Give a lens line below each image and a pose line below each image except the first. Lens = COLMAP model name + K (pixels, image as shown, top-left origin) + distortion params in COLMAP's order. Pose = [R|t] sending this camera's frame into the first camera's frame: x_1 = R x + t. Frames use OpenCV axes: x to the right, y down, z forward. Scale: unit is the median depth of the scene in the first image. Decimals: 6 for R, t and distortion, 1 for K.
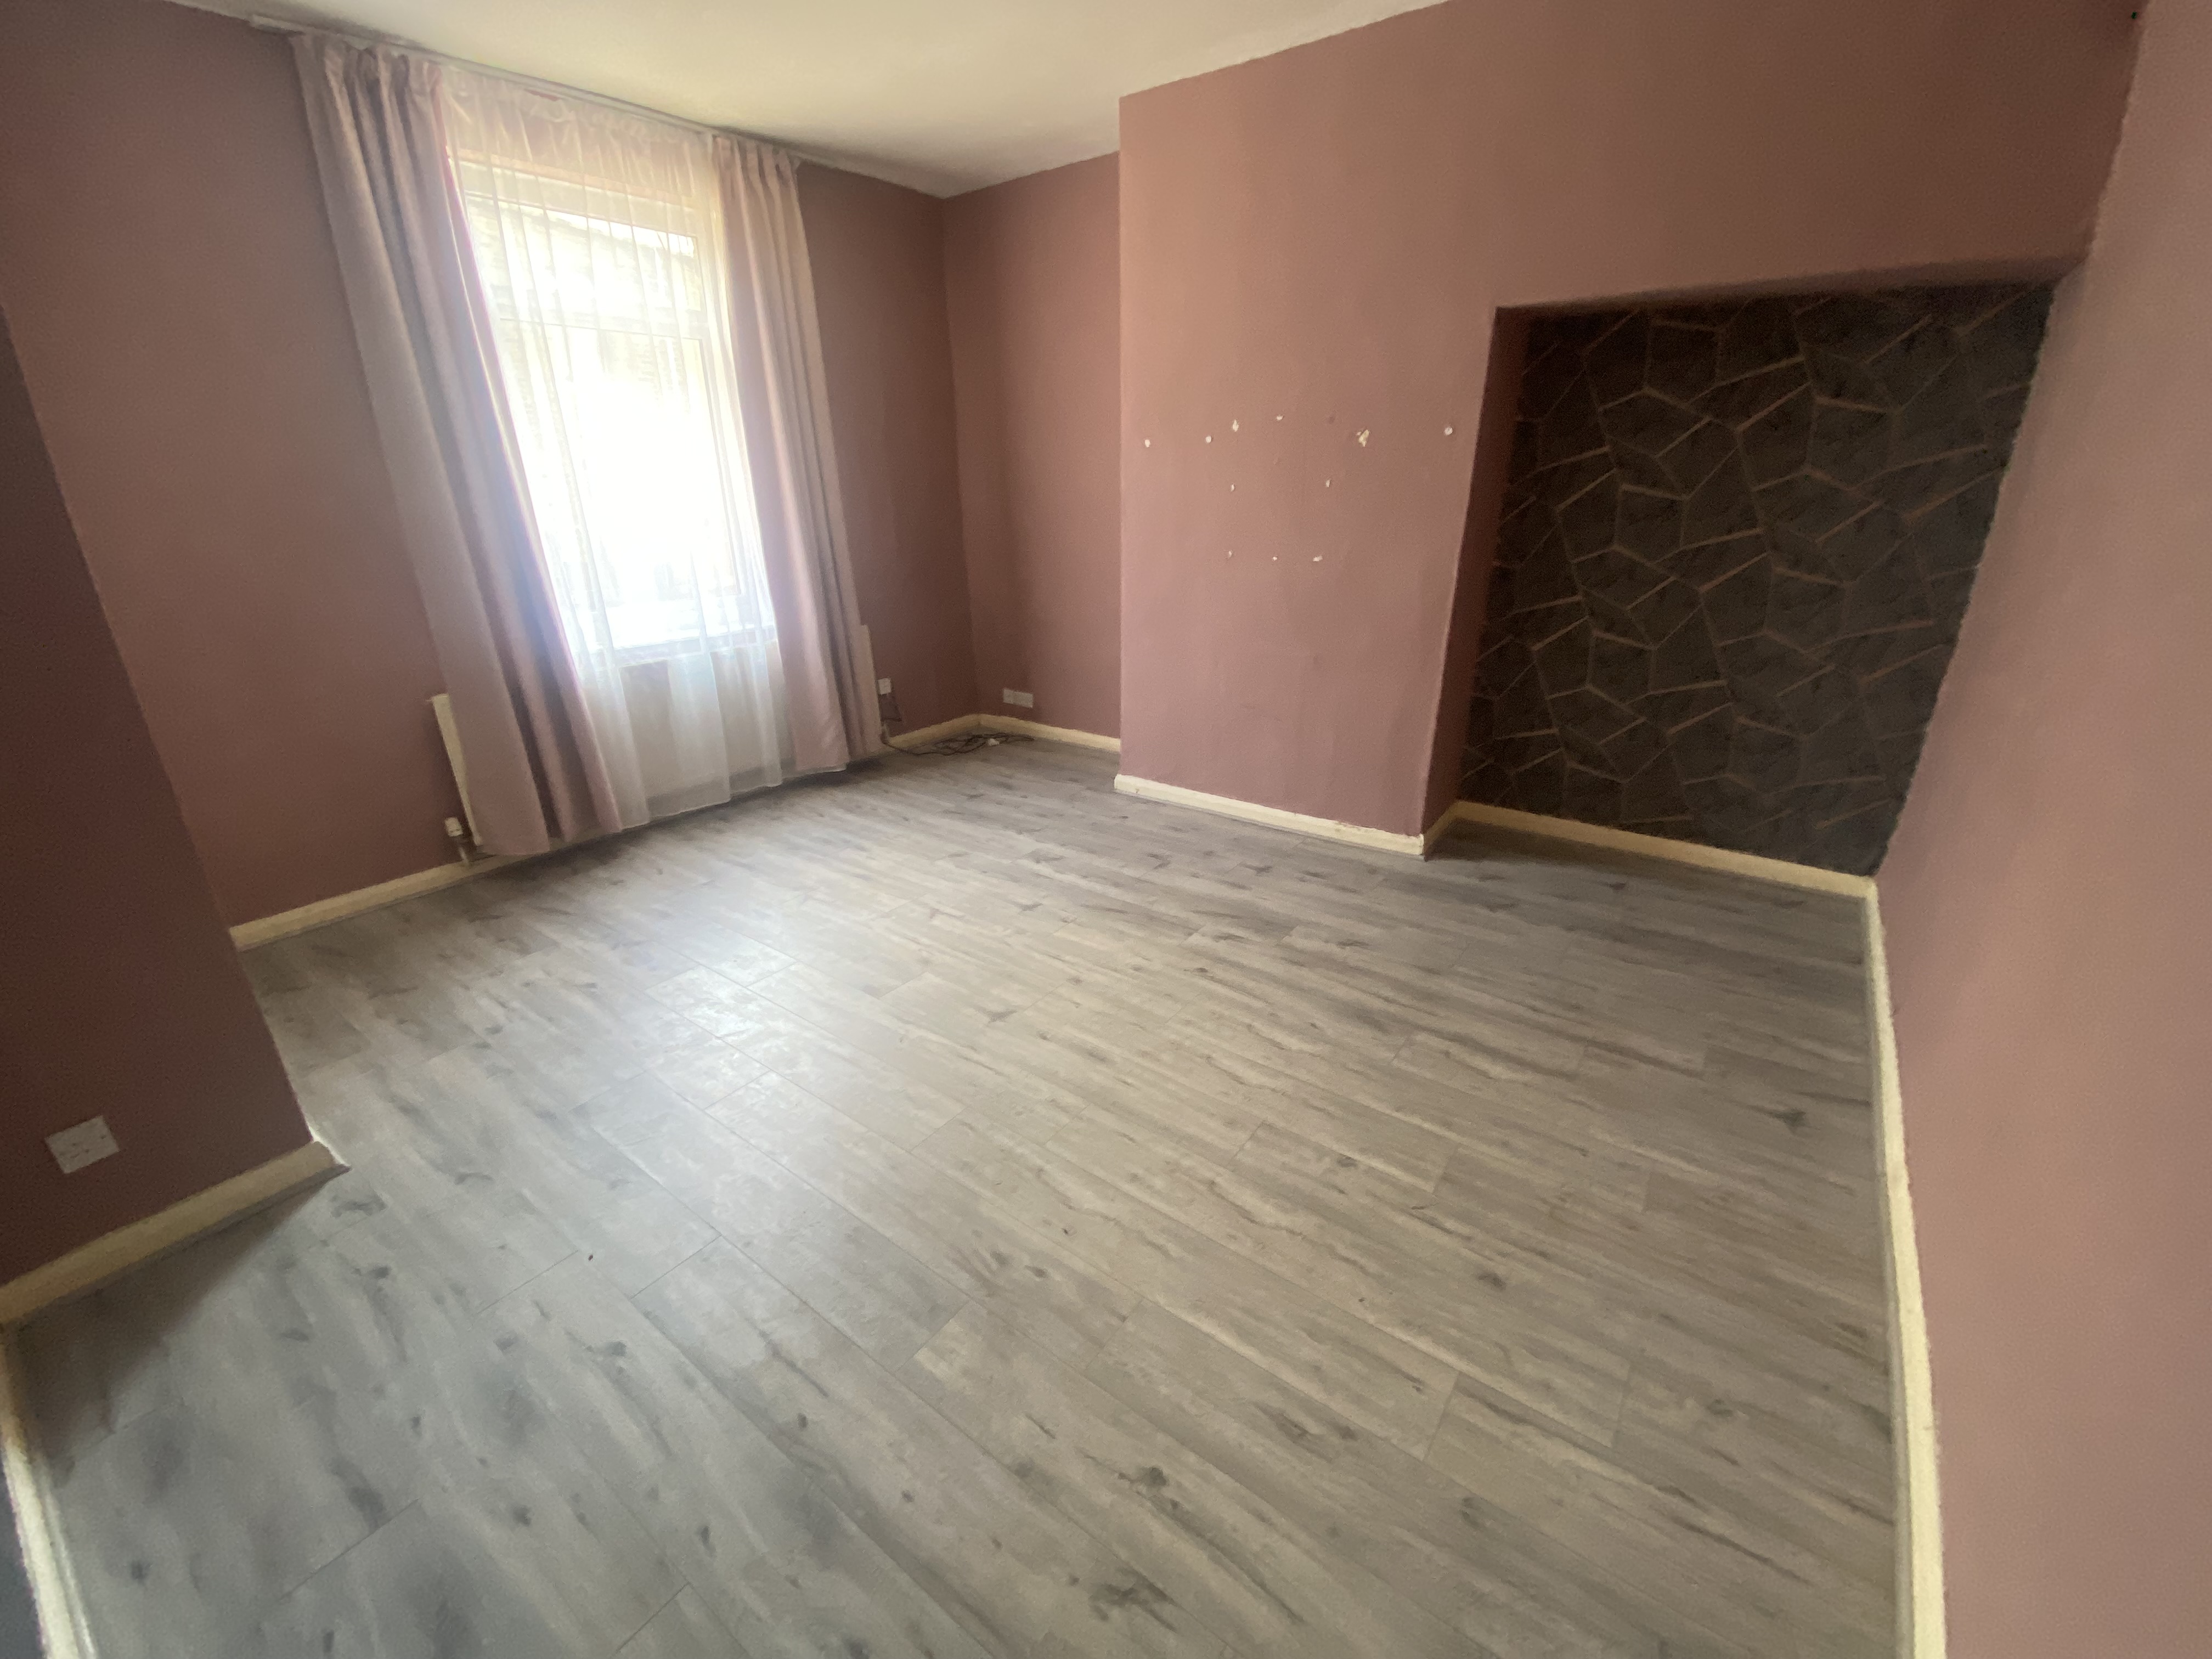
lens RADIAL K [[903.6, 0, 1105.4], [0, 903.6, 831.8], [0, 0, 1]] dist [0.034271, -0.000861]
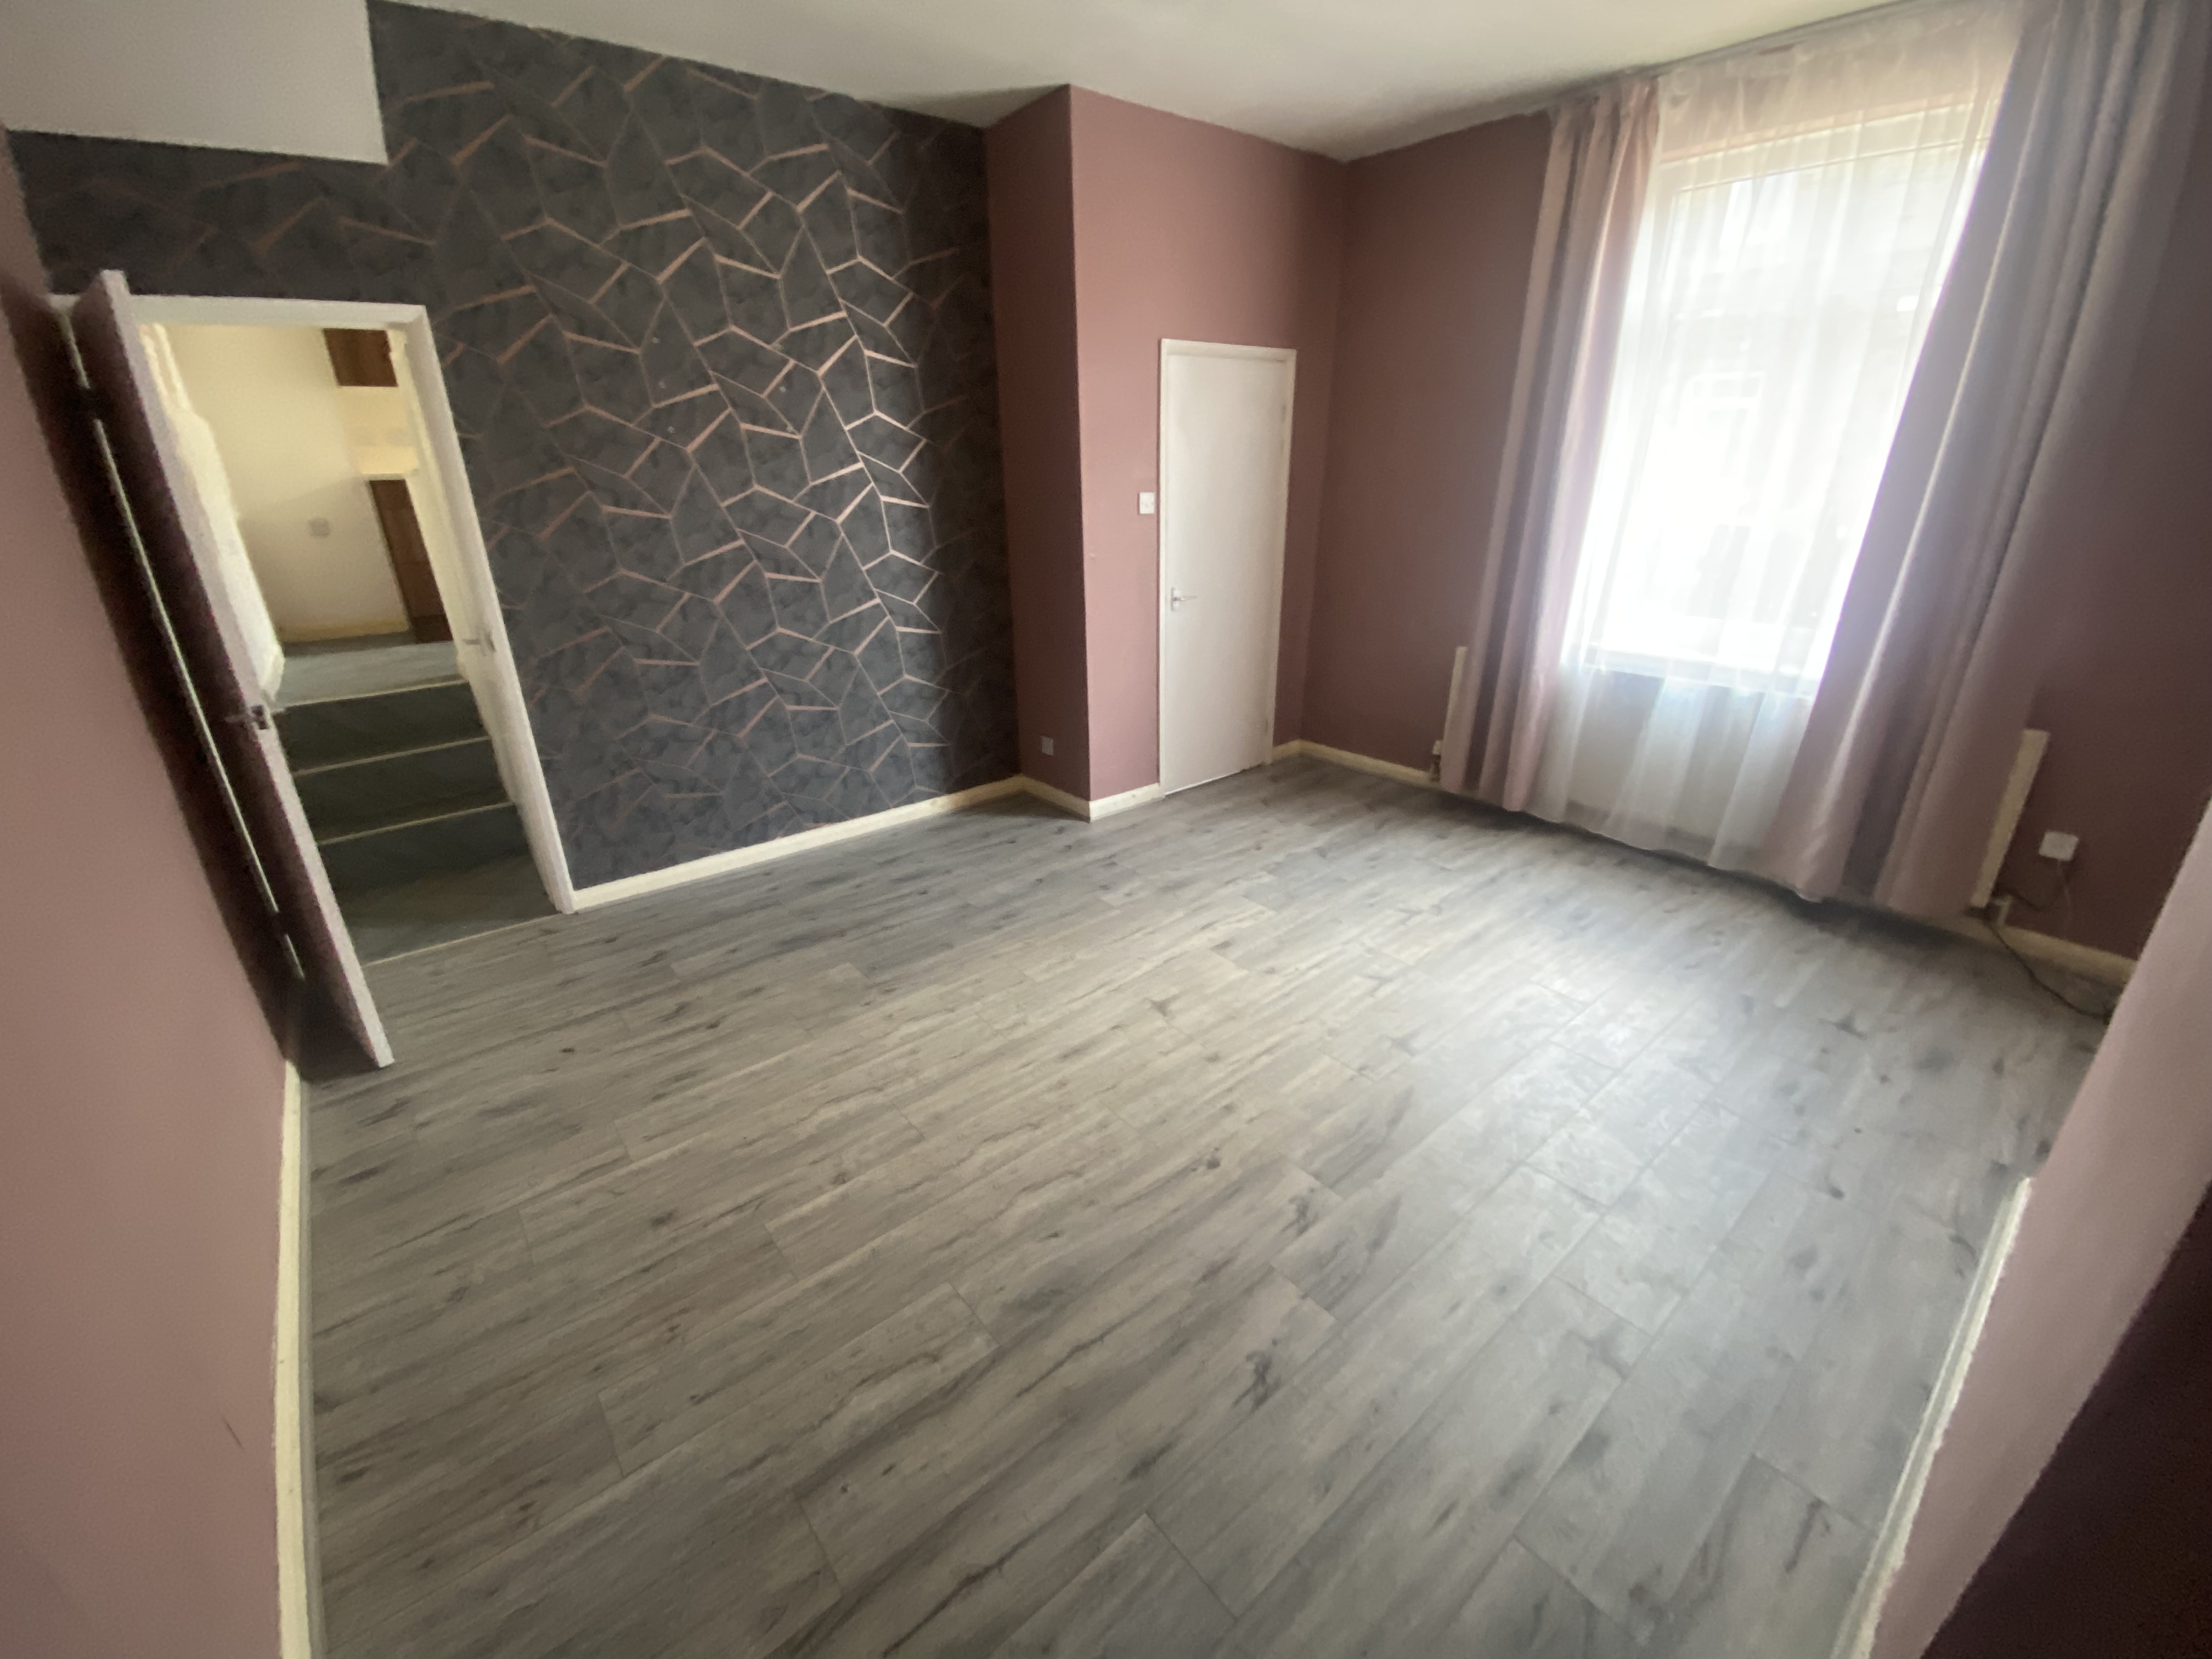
lens RADIAL K [[903.6, 0, 1096.7], [0, 903.6, 828.4], [0, 0, 1]] dist [0.034271, -0.000861]
pose [[-0.253339, 0.376905, -0.890933, 0.752516], [-0.340070, 0.827497, 0.446768, -0.408210], [0.905633, 0.416163, -0.081463, 0.928726]]
